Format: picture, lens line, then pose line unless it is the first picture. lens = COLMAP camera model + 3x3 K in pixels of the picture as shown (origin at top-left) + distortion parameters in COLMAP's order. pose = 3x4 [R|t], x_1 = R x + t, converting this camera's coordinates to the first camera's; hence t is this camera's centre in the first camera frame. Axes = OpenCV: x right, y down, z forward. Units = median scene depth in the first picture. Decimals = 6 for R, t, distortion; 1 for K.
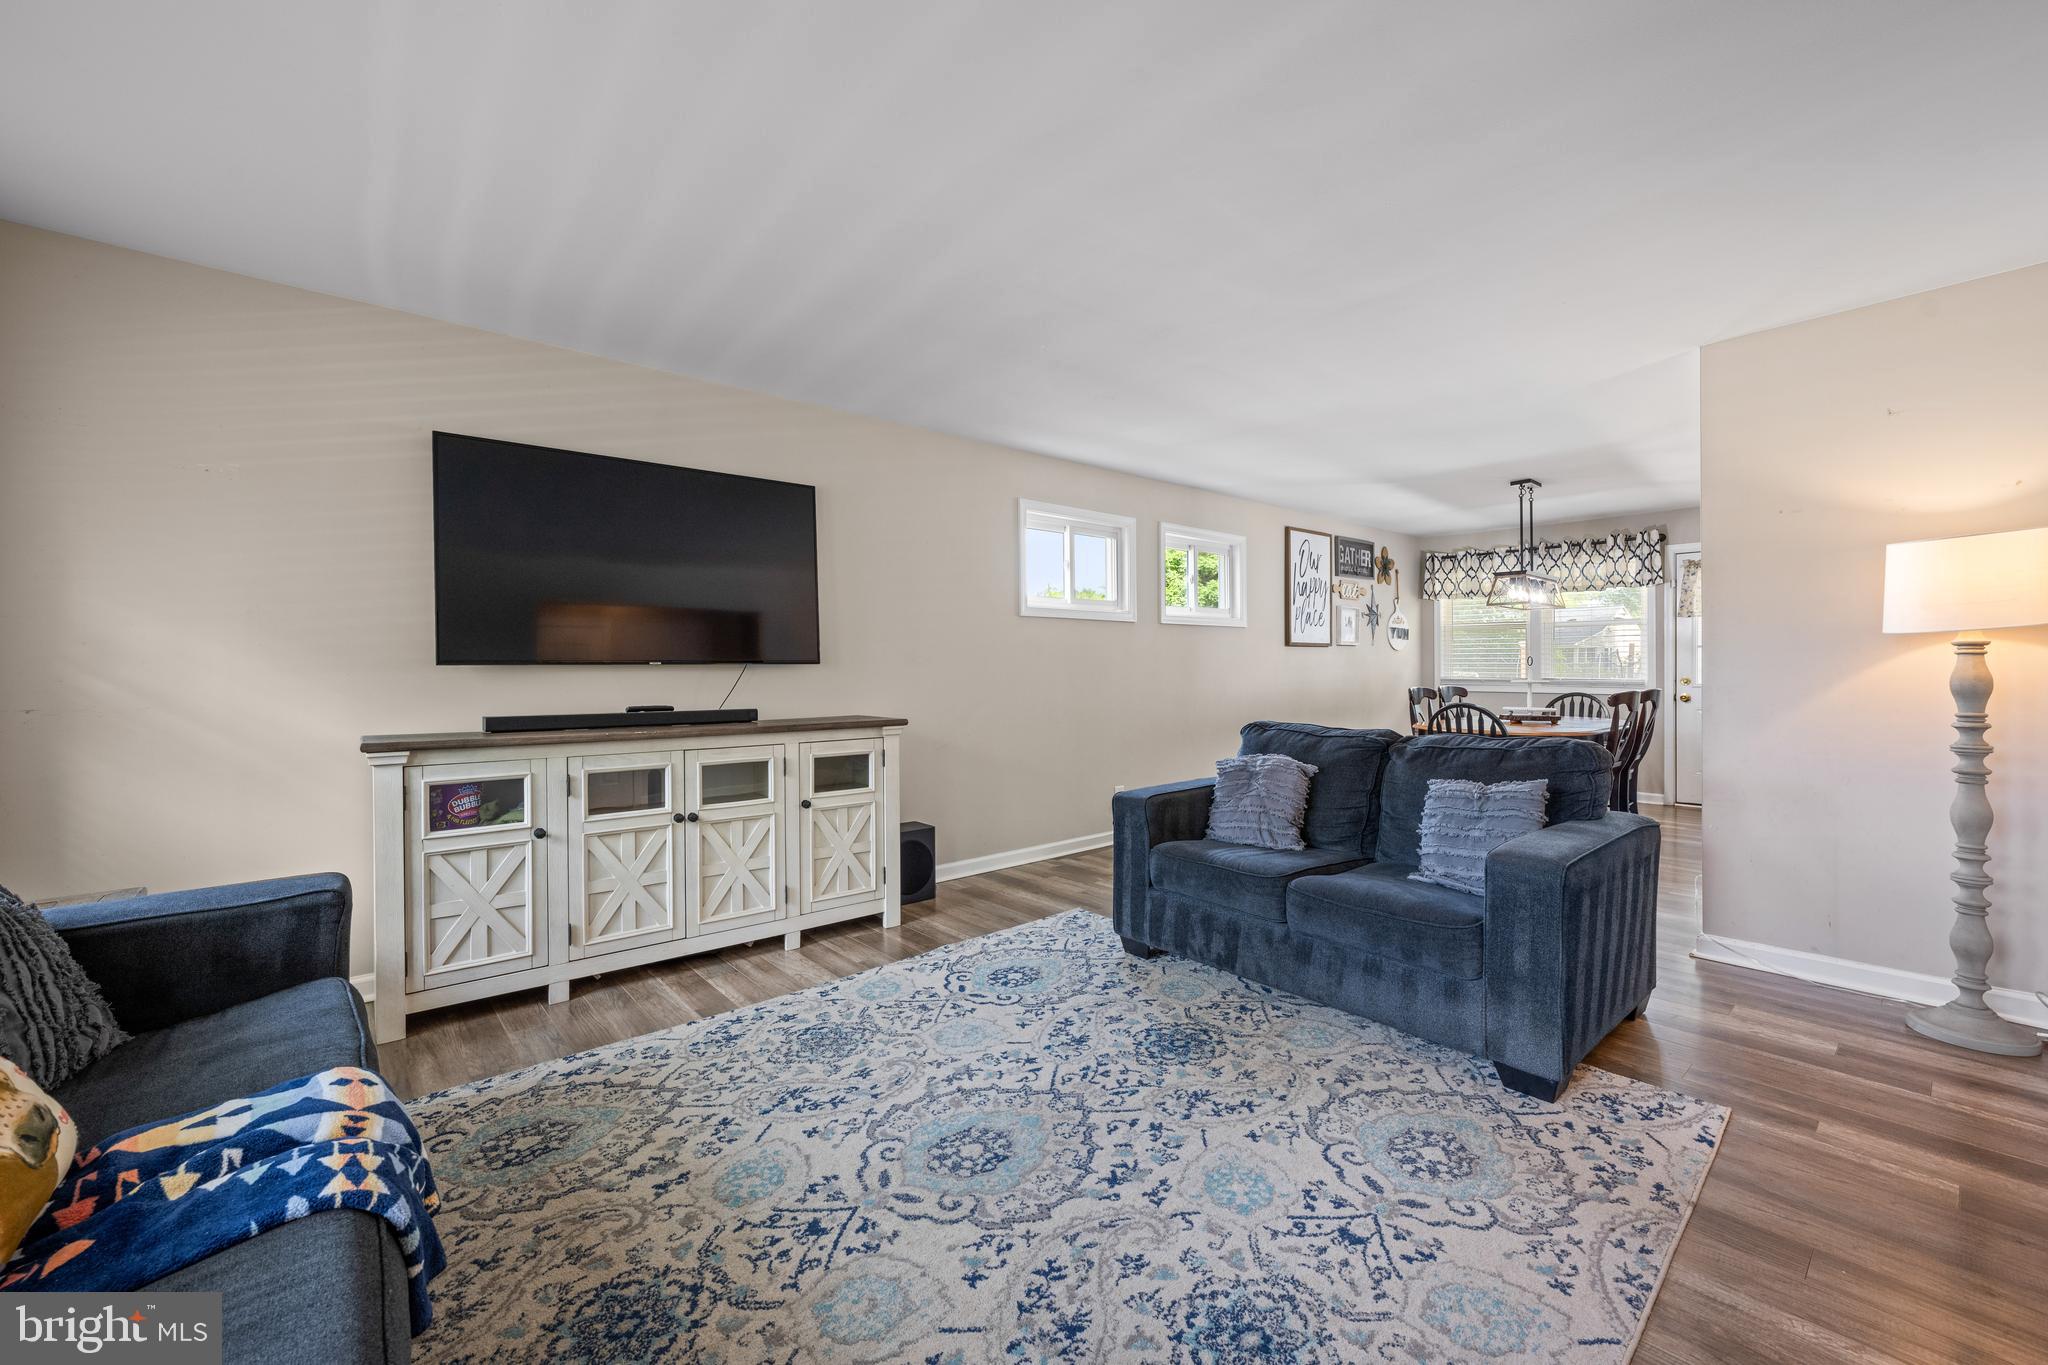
lens RADIAL K [[814.5, 0, 1017.3], [0, 814.5, 675.3], [0, 0, 1]] dist [-0.002032, -0.000042]
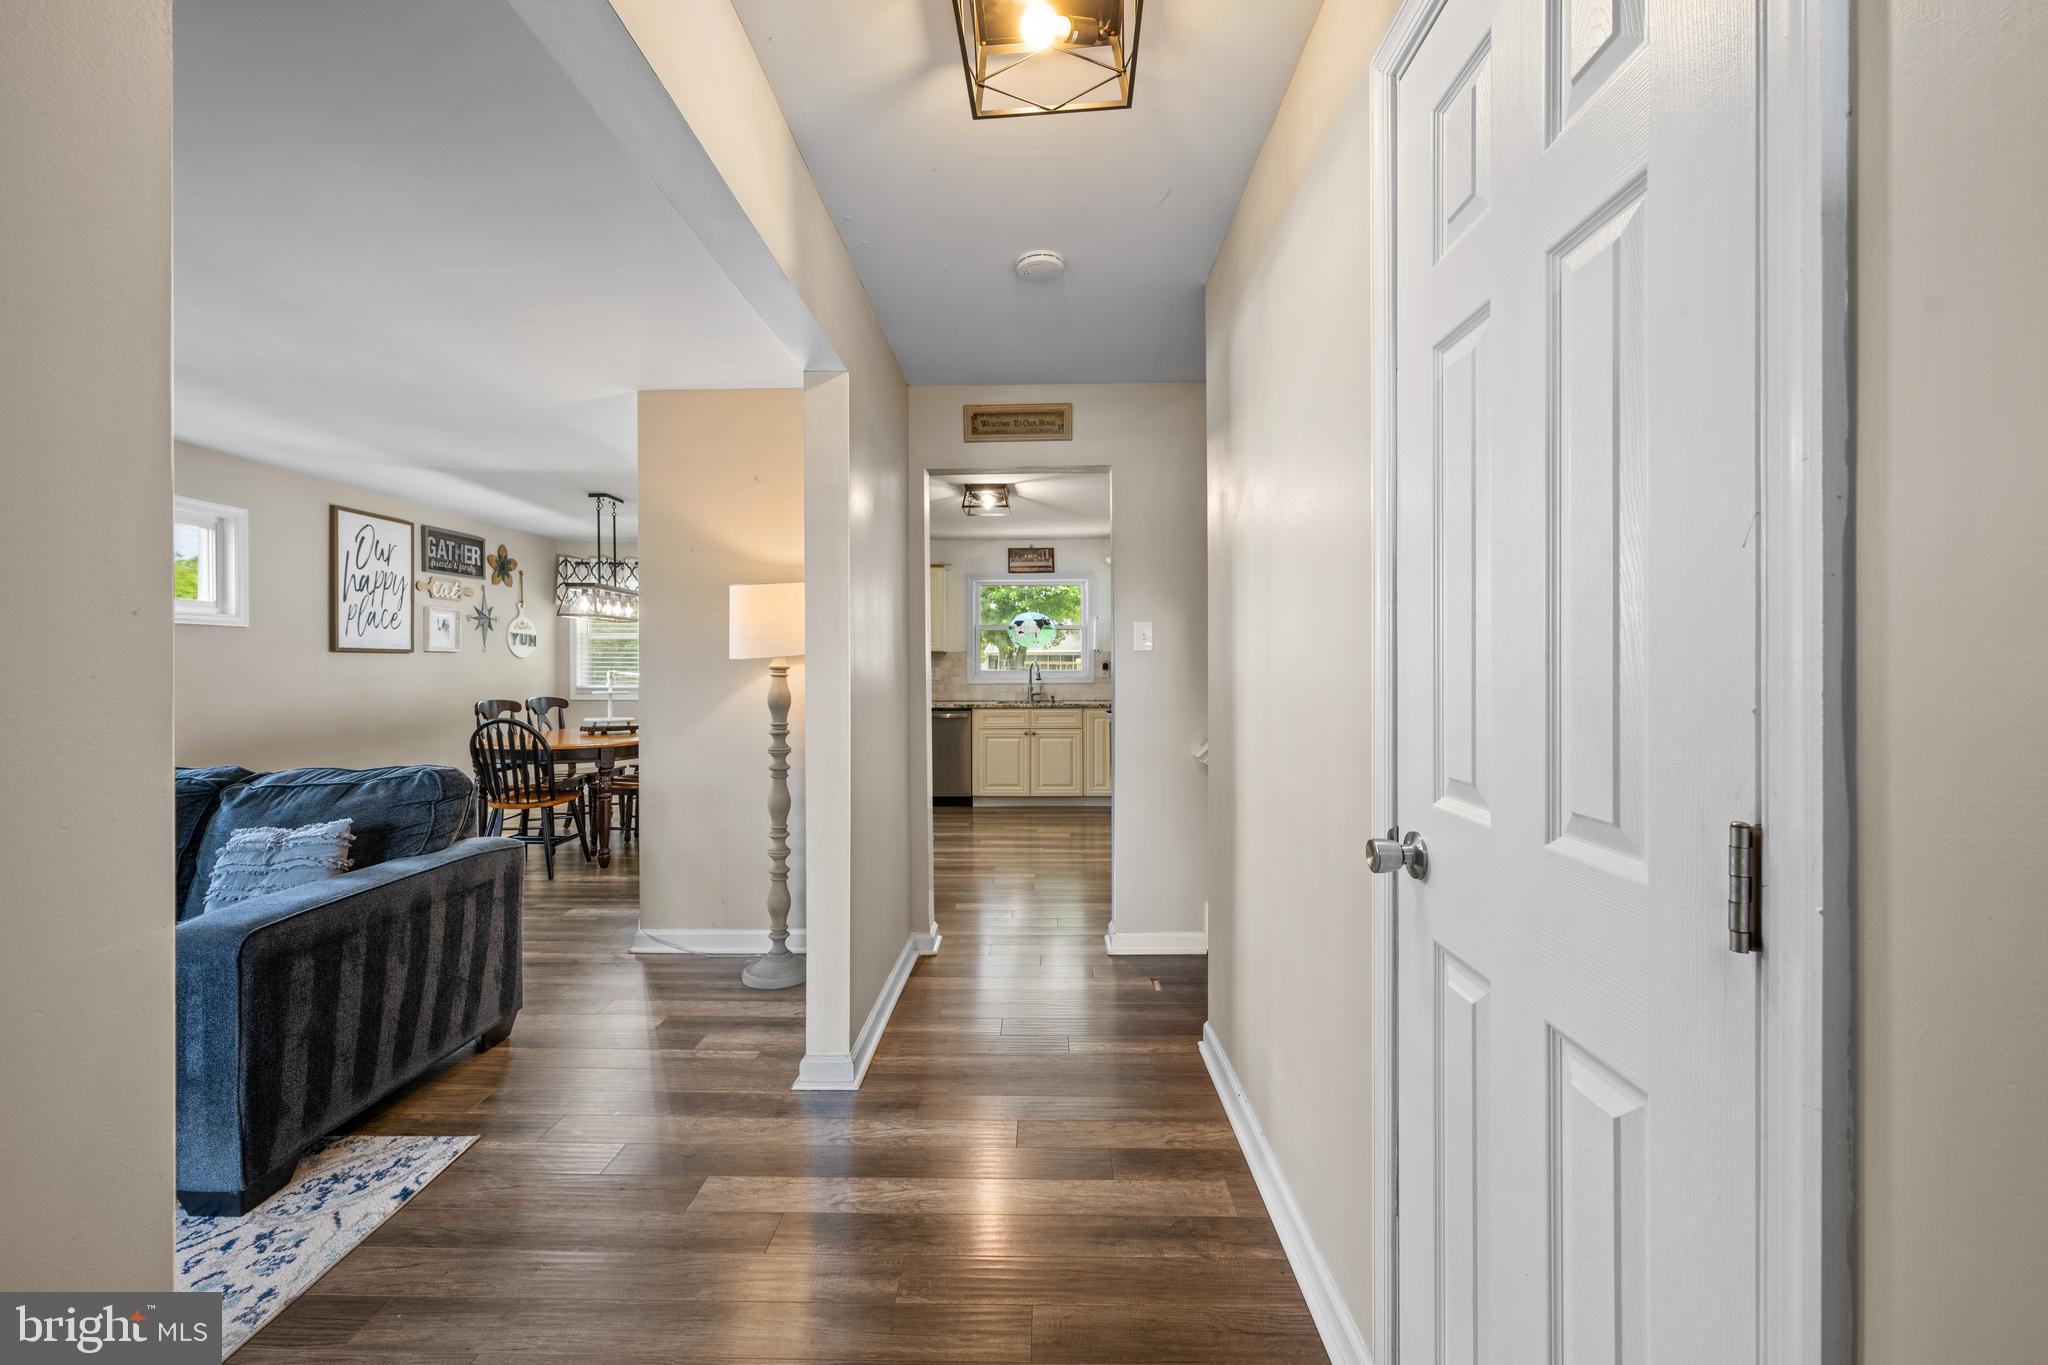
lens RADIAL K [[814.5, 0, 1036.8], [0, 814.5, 665.6], [0, 0, 1]] dist [-0.002032, -0.000042]
pose [[0.655984, 0.007484, 0.754738, 0.180851], [0.003695, 0.999907, -0.013127, -0.009366], [-0.754766, 0.011400, 0.655895, -0.057311]]
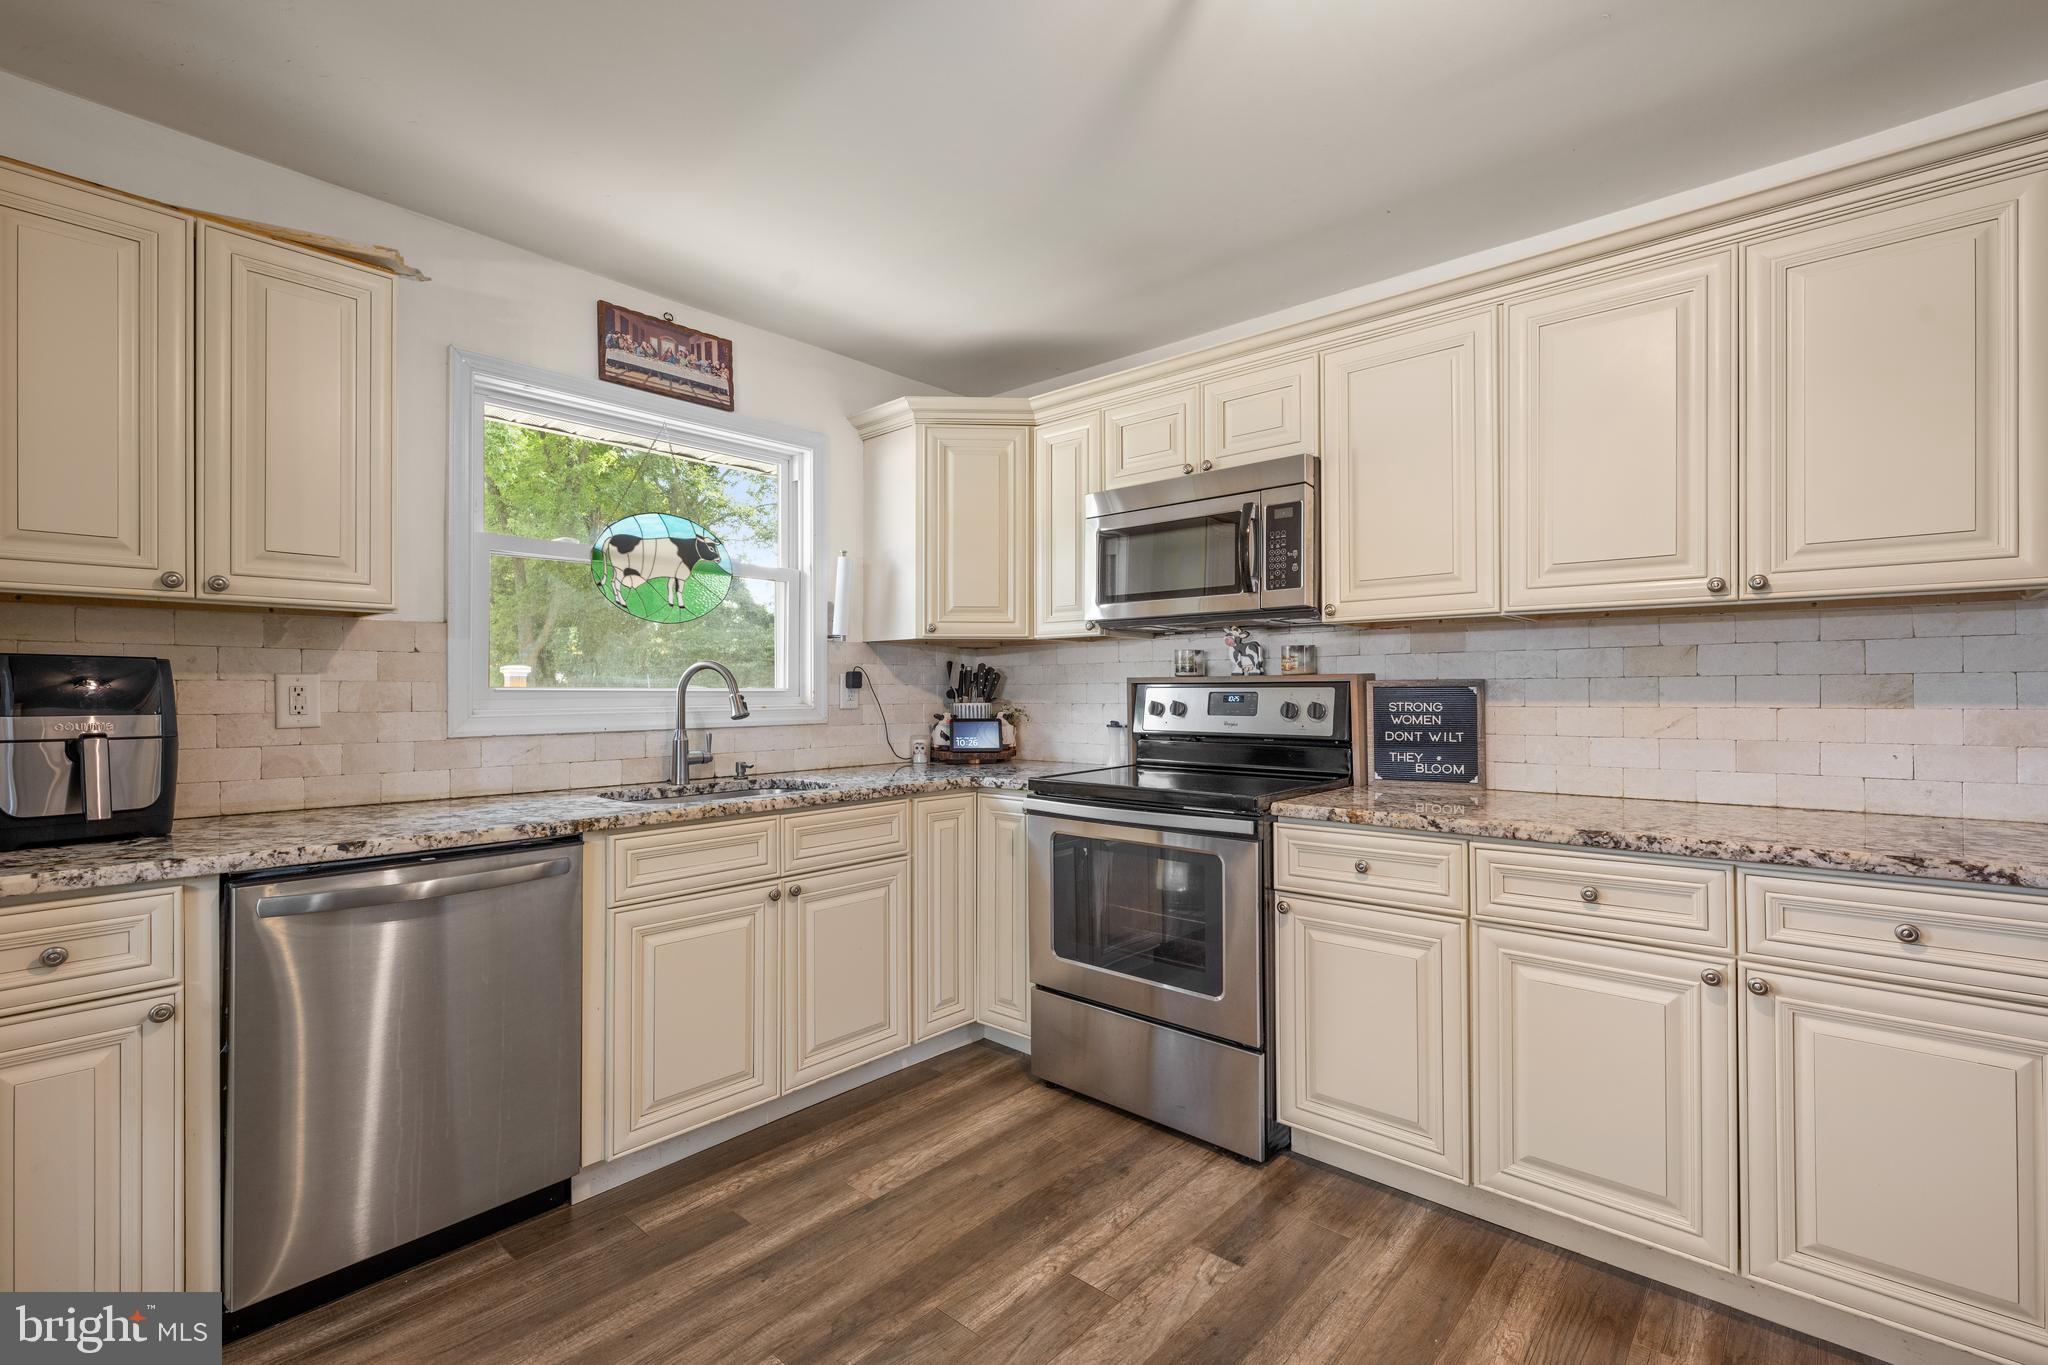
lens RADIAL K [[895.5, 0, 1016.0], [0, 895.5, 687.4], [0, 0, 1]] dist [-0.002918, -0.000224]
pose [[-0.136378, 0.011913, 0.990585, 0.609463], [0.010163, 0.999892, -0.010626, -0.012566], [-0.990605, 0.008618, -0.136484, 0.604069]]
